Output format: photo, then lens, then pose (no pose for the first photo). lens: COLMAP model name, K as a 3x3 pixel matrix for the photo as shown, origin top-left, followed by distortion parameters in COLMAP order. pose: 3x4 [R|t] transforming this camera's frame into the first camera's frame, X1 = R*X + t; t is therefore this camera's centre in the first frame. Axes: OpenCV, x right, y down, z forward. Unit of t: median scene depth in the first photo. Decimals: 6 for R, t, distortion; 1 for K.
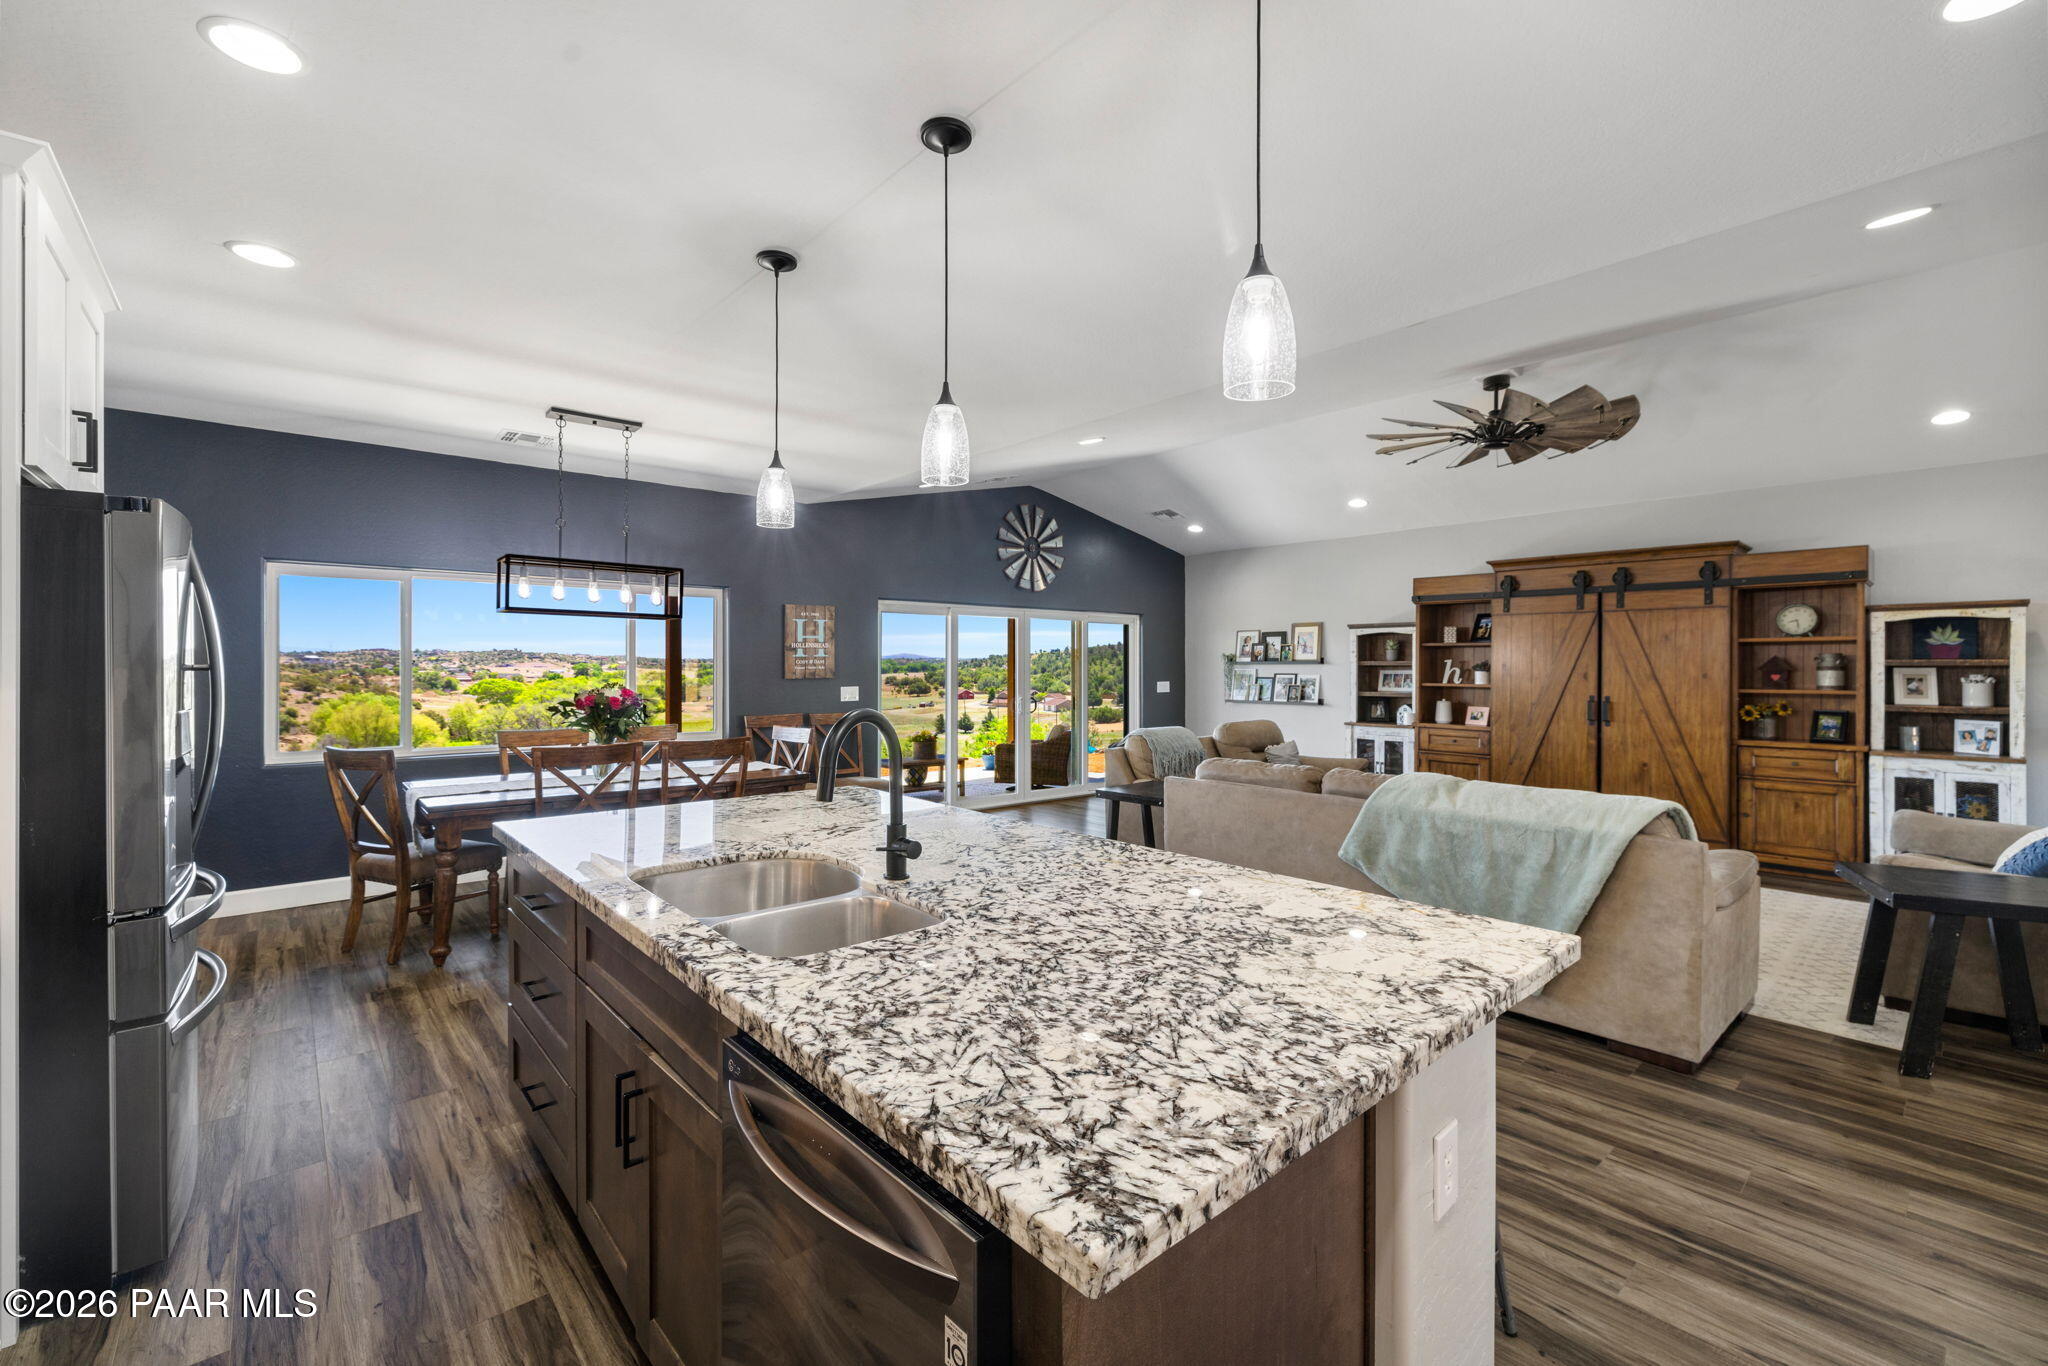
lens RADIAL K [[859.2, 0, 1025.6], [0, 859.2, 670.8], [0, 0, 1]] dist [-0.000240, 0.000056]
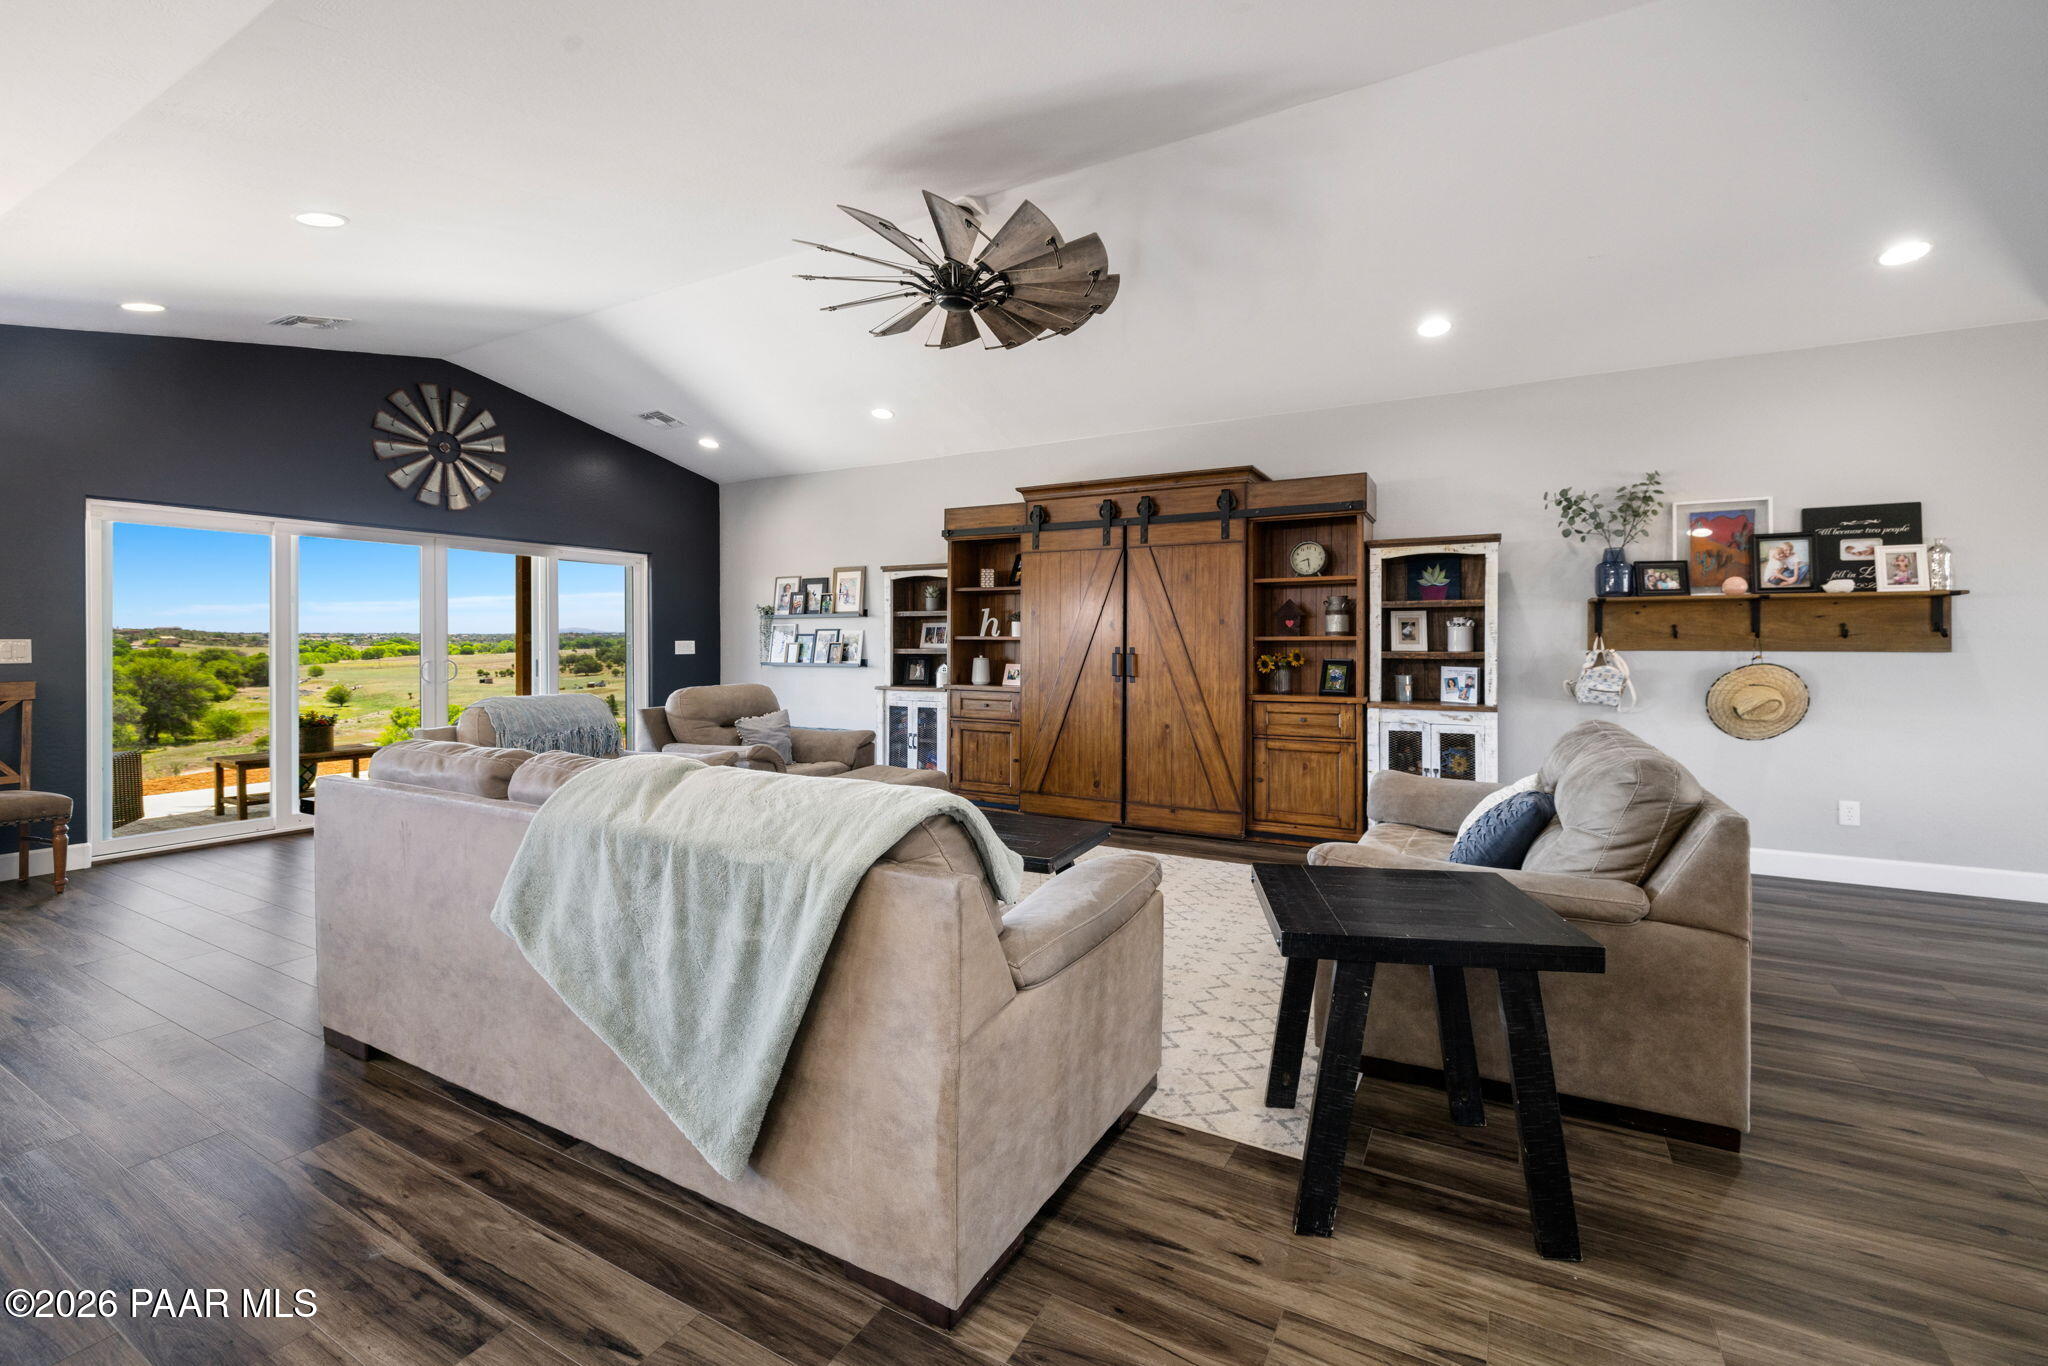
lens RADIAL K [[867.1, 0, 1026.5], [0, 867.1, 651.8], [0, 0, 1]] dist [-0.000572, -0.000322]
pose [[0.942861, -0.004768, 0.333153, 0.311112], [0.002692, 0.999974, 0.006693, 0.029806], [-0.333176, -0.005414, 0.942849, 0.239577]]
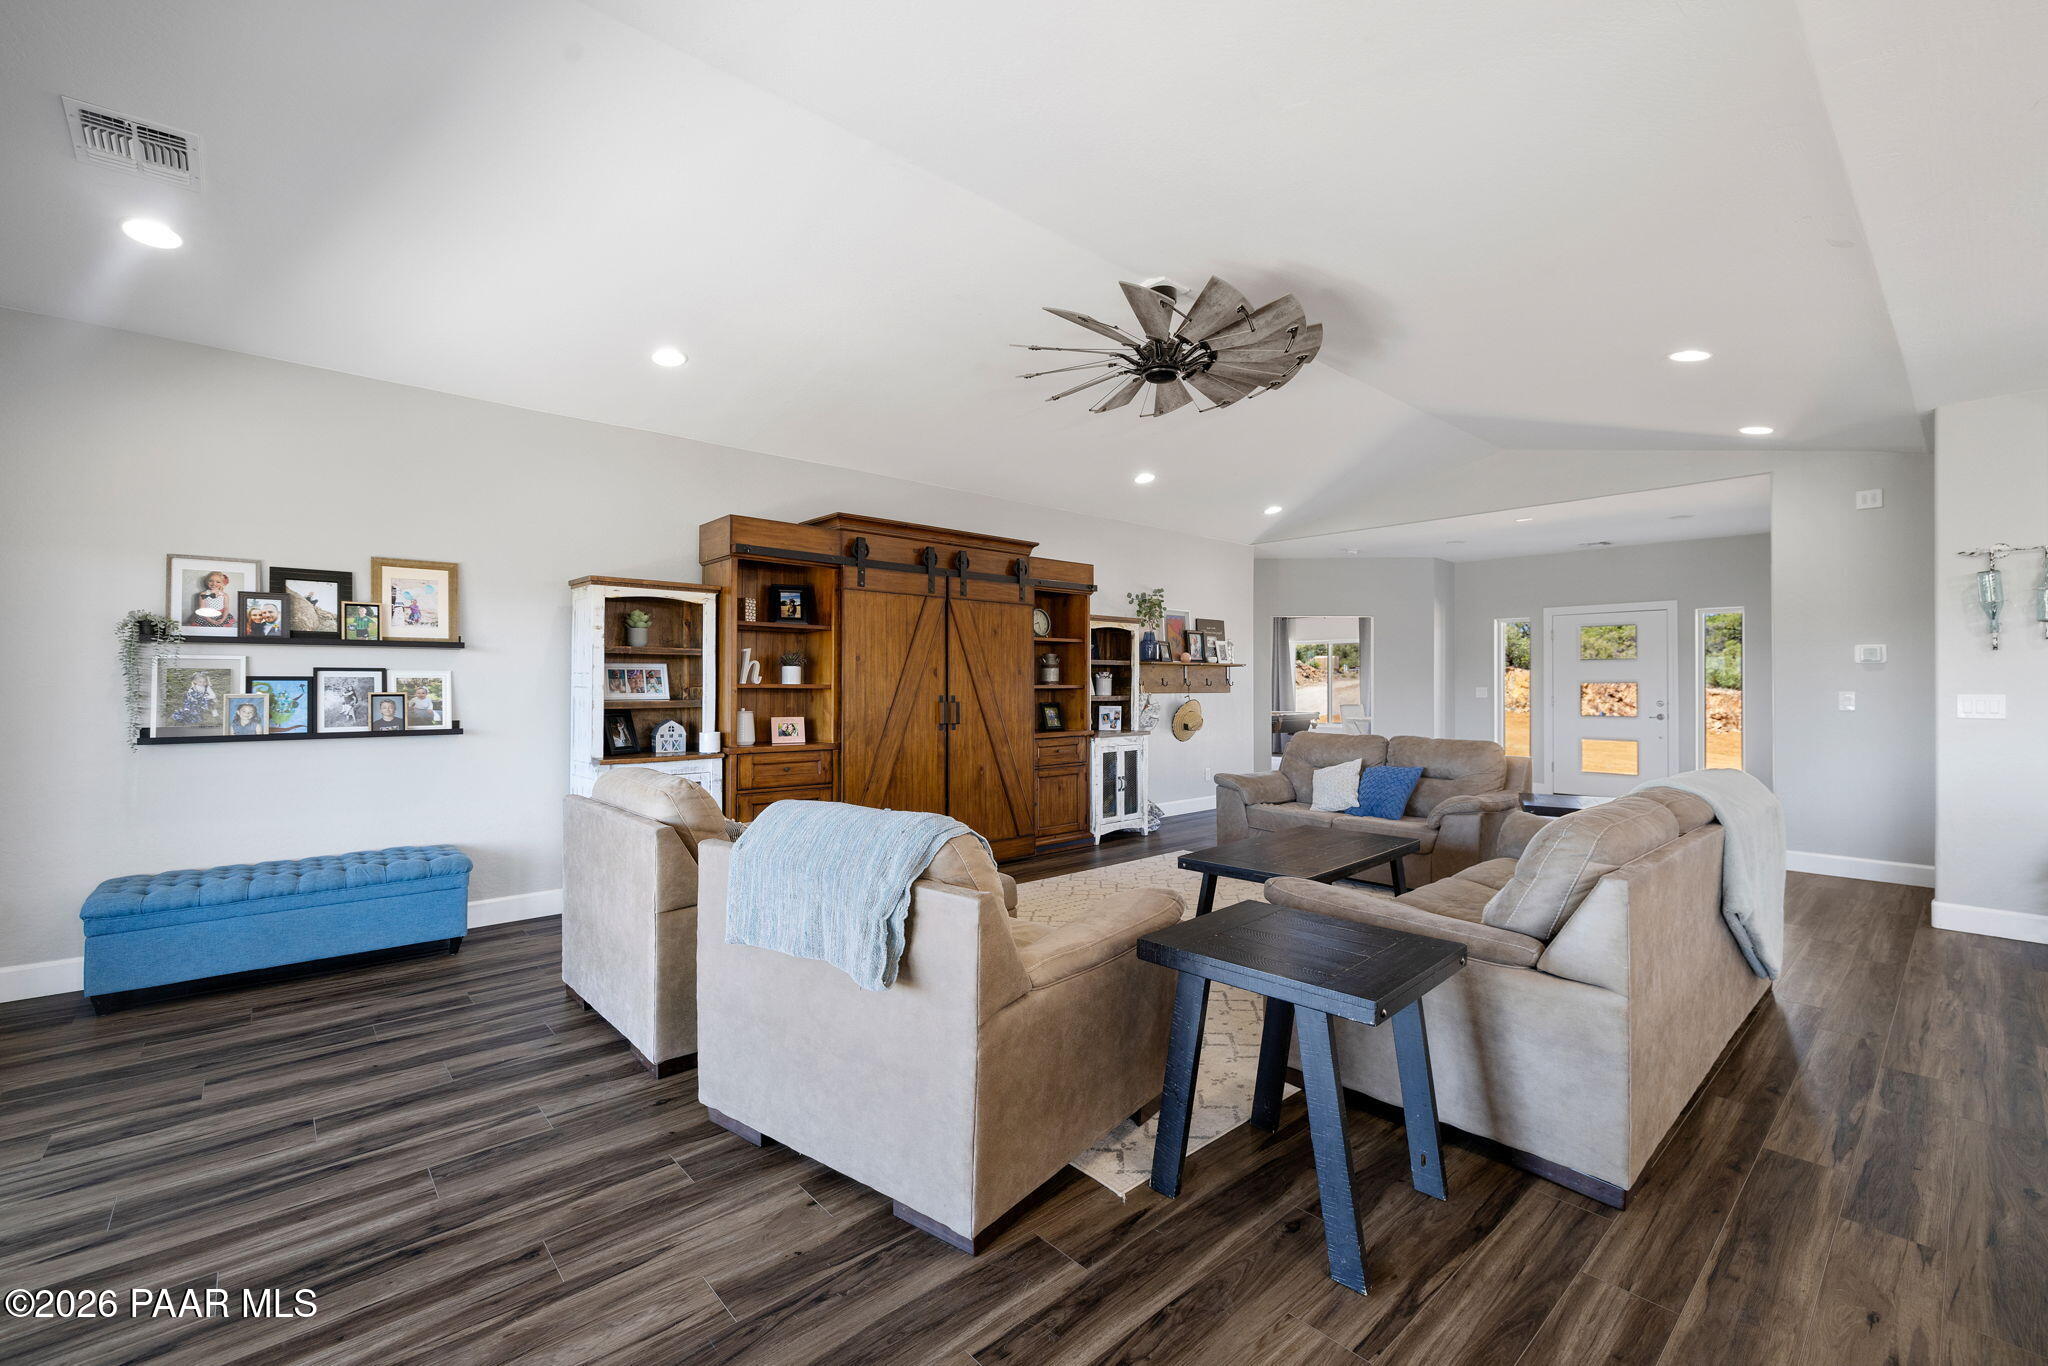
lens RADIAL K [[859.2, 0, 1025.6], [0, 859.2, 670.8], [0, 0, 1]] dist [-0.000240, 0.000056]
pose [[-0.010798, 0.012060, 0.999869, -0.210517], [0.004248, 0.999919, -0.012015, 0.016383], [-0.999933, 0.004118, -0.010848, 0.995962]]
